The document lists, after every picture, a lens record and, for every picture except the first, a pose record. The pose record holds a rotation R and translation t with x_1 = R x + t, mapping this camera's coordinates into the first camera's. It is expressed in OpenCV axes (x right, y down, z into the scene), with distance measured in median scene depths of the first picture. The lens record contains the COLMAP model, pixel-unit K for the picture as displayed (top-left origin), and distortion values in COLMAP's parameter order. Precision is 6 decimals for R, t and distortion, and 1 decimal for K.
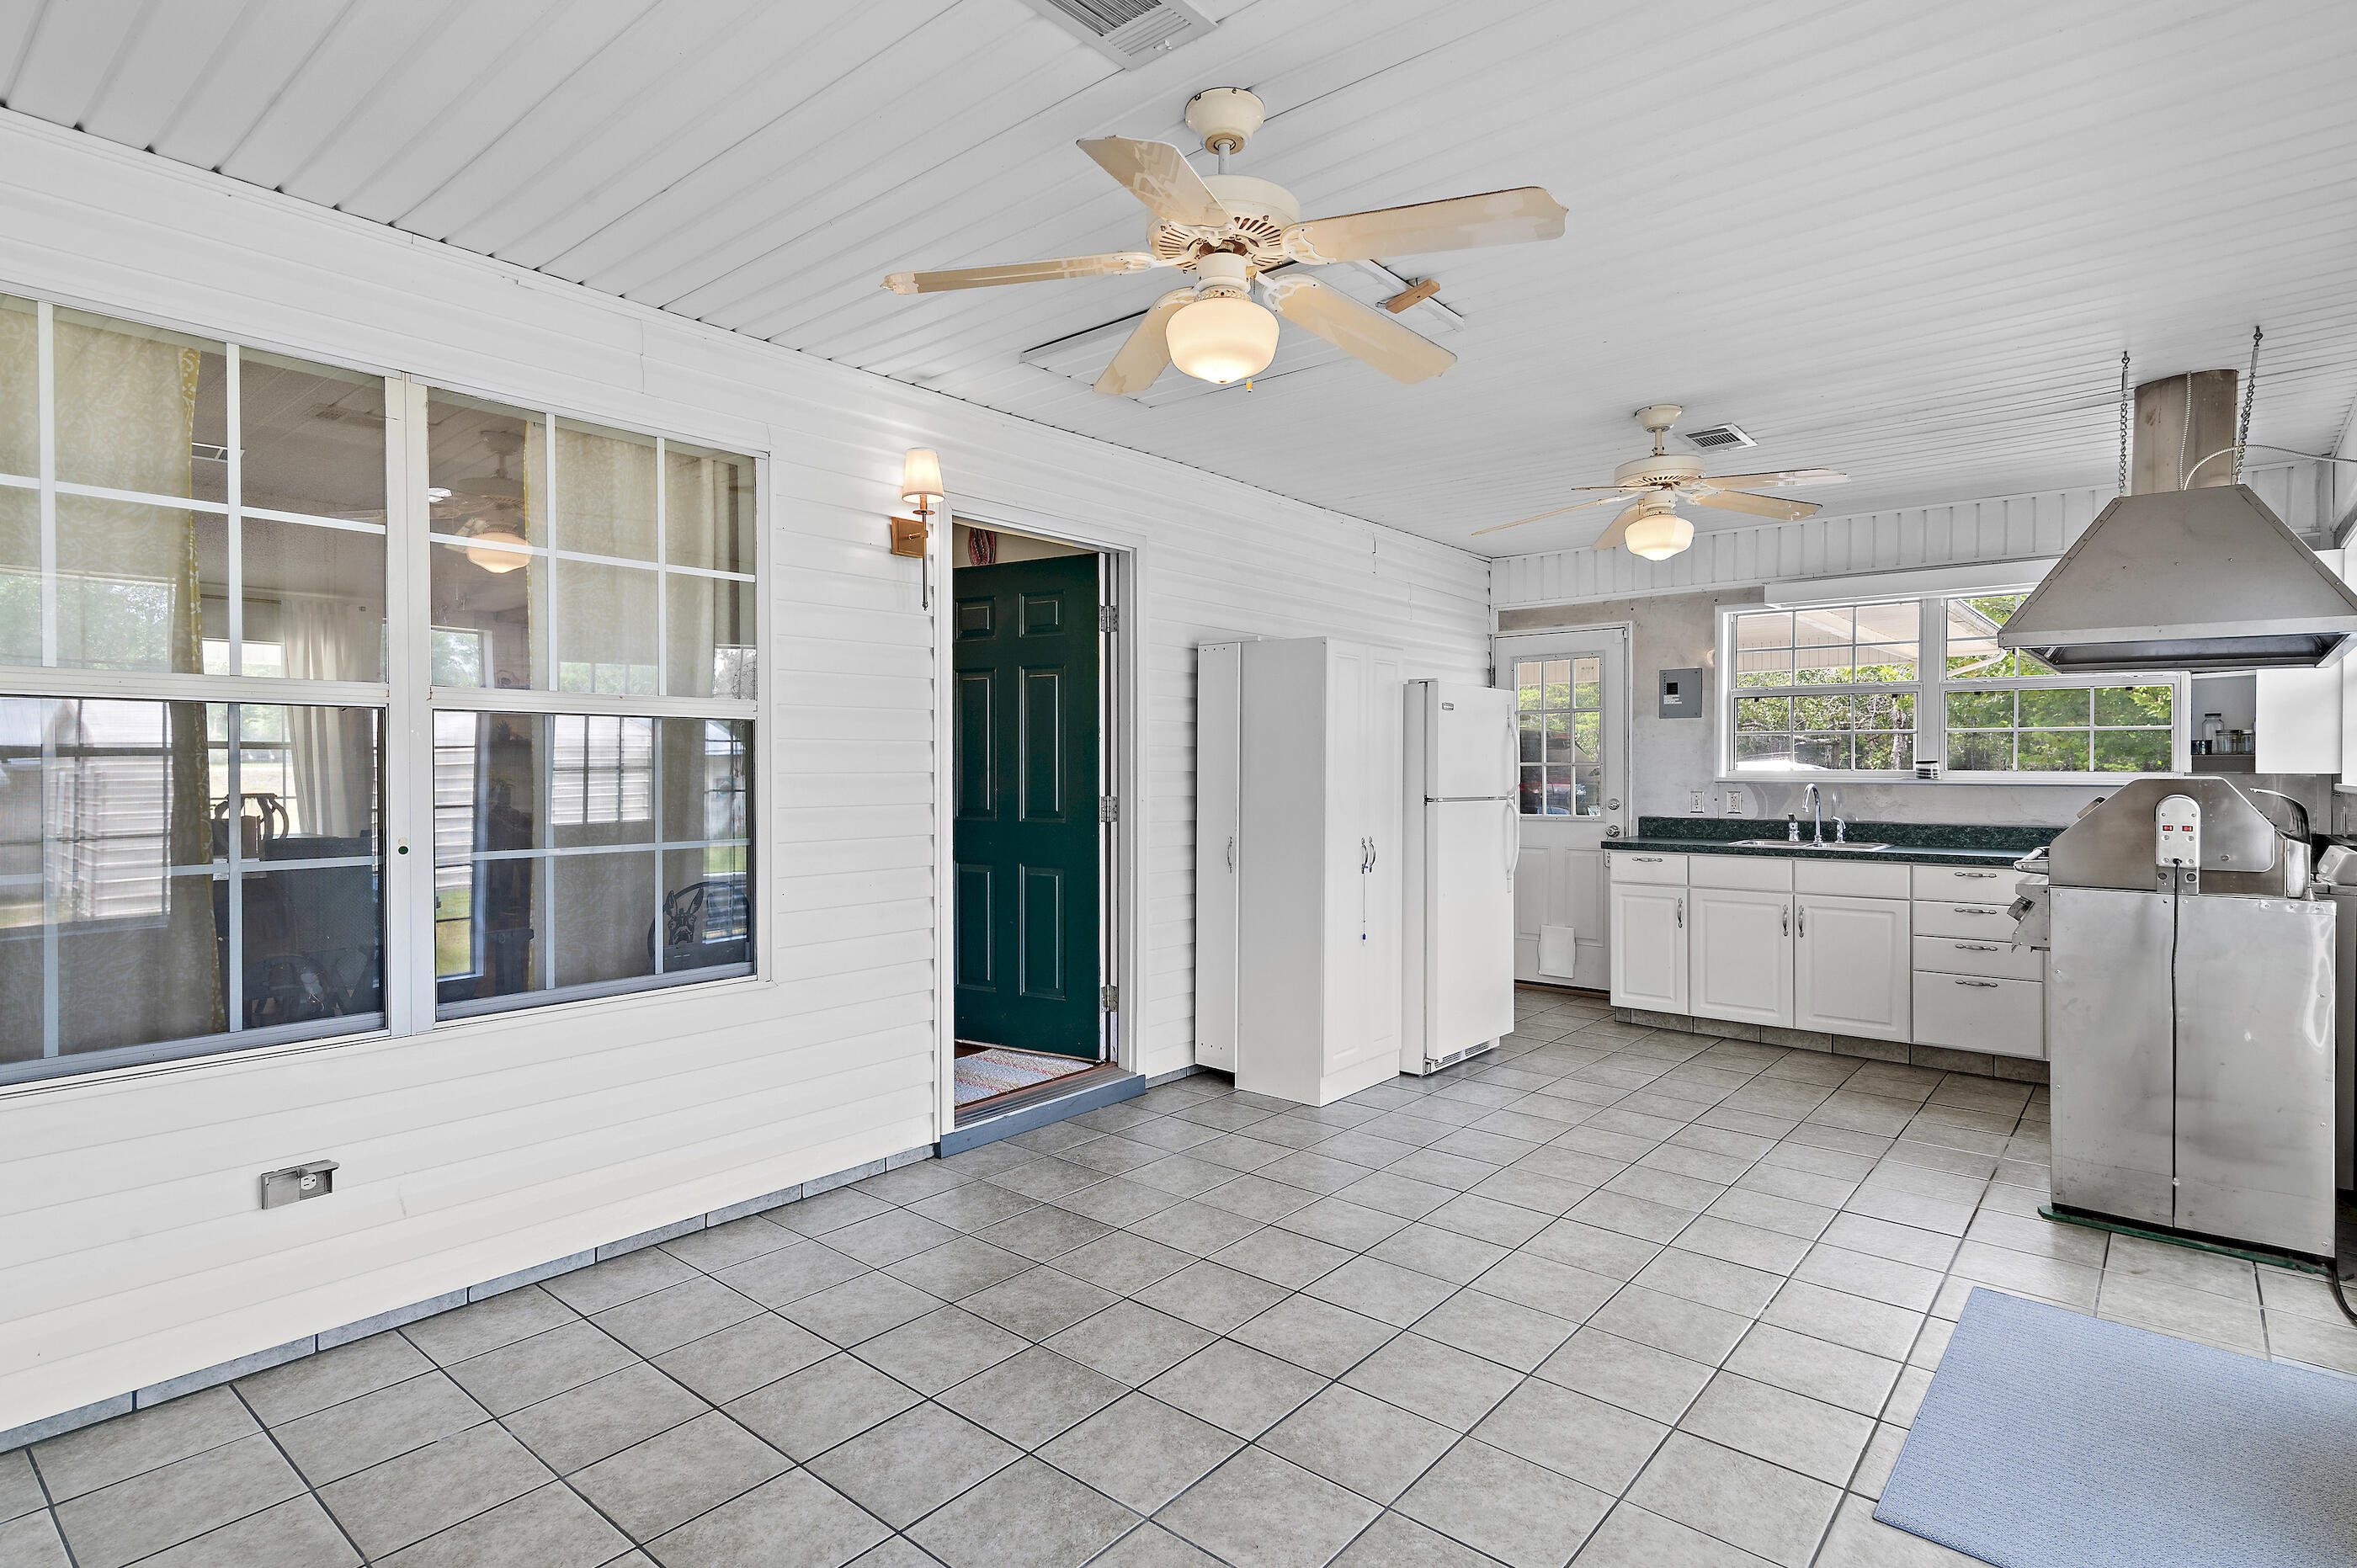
lens RADIAL K [[1177.5, 0, 1183.8], [0, 1177.5, 778.7], [0, 0, 1]] dist [0.010774, 0.005513]
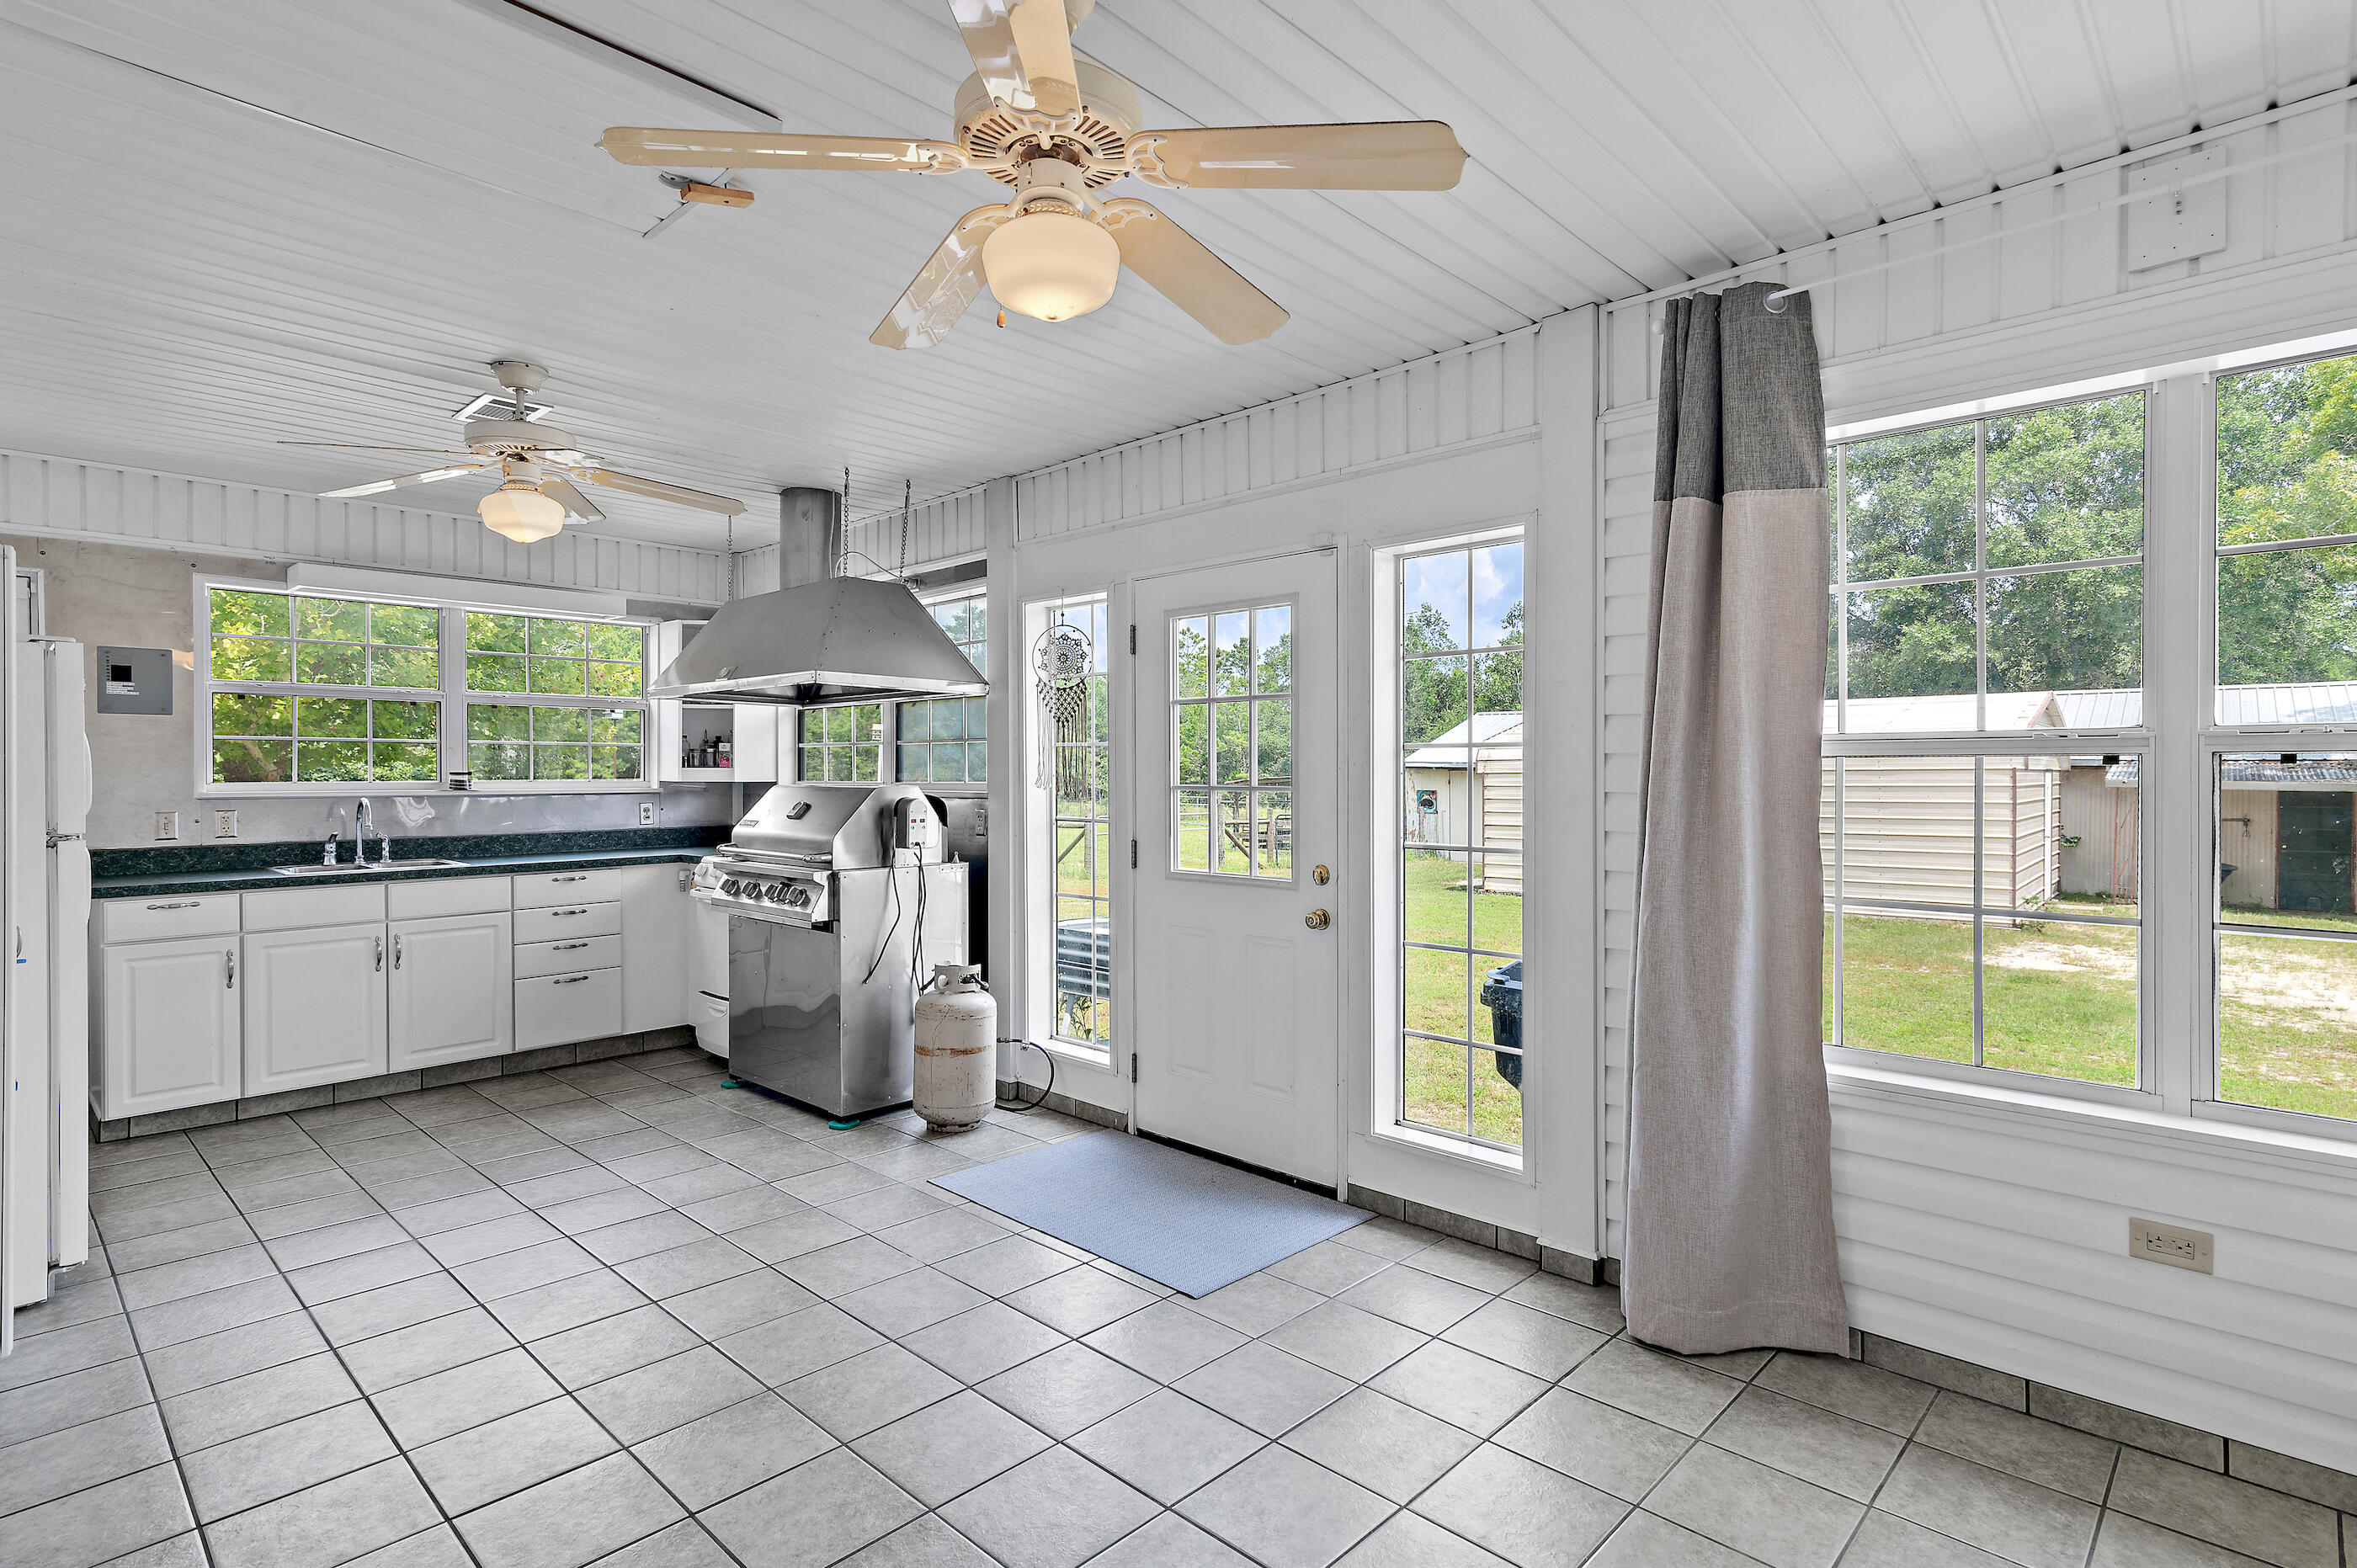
lens RADIAL K [[1177.5, 0, 1185.5], [0, 1177.5, 773.8], [0, 0, 1]] dist [0.010774, 0.005513]
pose [[0.068564, -0.003371, 0.997641, -0.319291], [0.012668, 0.999917, 0.002508, -0.008264], [-0.997566, 0.012466, 0.068601, 0.328137]]
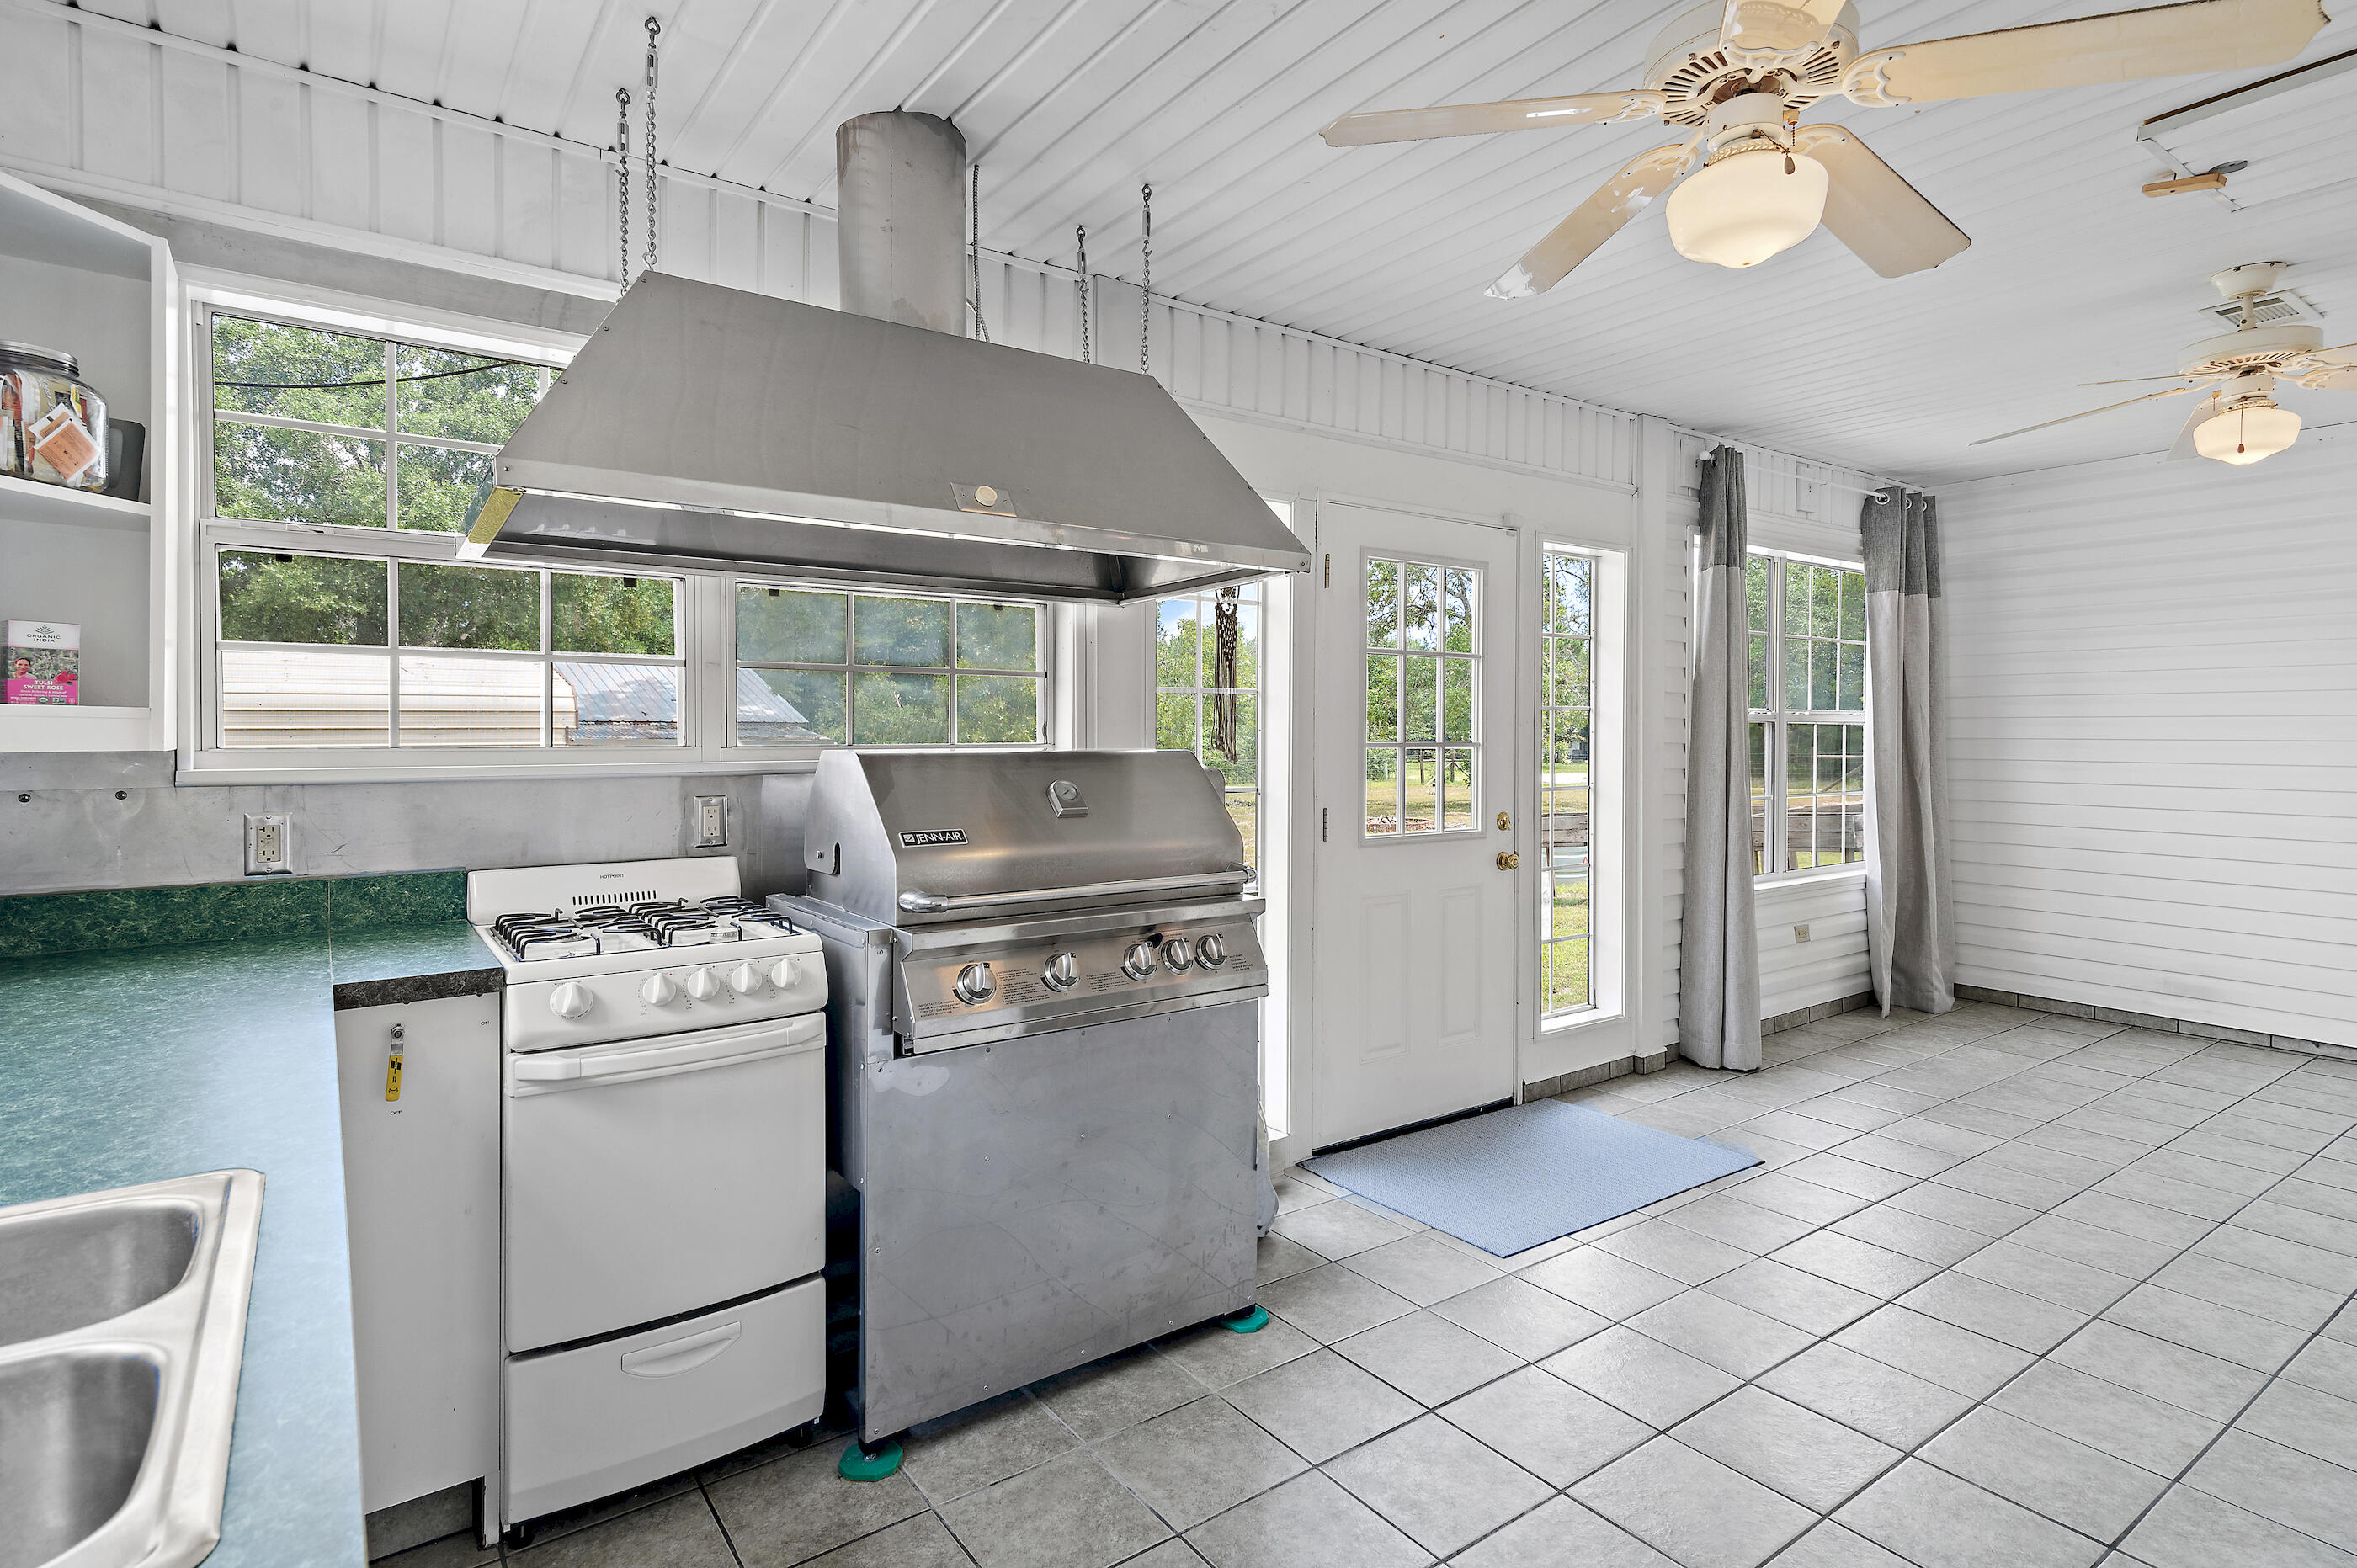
lens RADIAL K [[1177.5, 0, 1224.5], [0, 1177.5, 749.2], [0, 0, 1]] dist [0.010774, 0.005513]
pose [[-0.970060, -0.008476, 0.242718, 0.345859], [-0.002628, 0.999699, 0.024410, -0.011573], [-0.242851, 0.023041, -0.969790, 1.063042]]
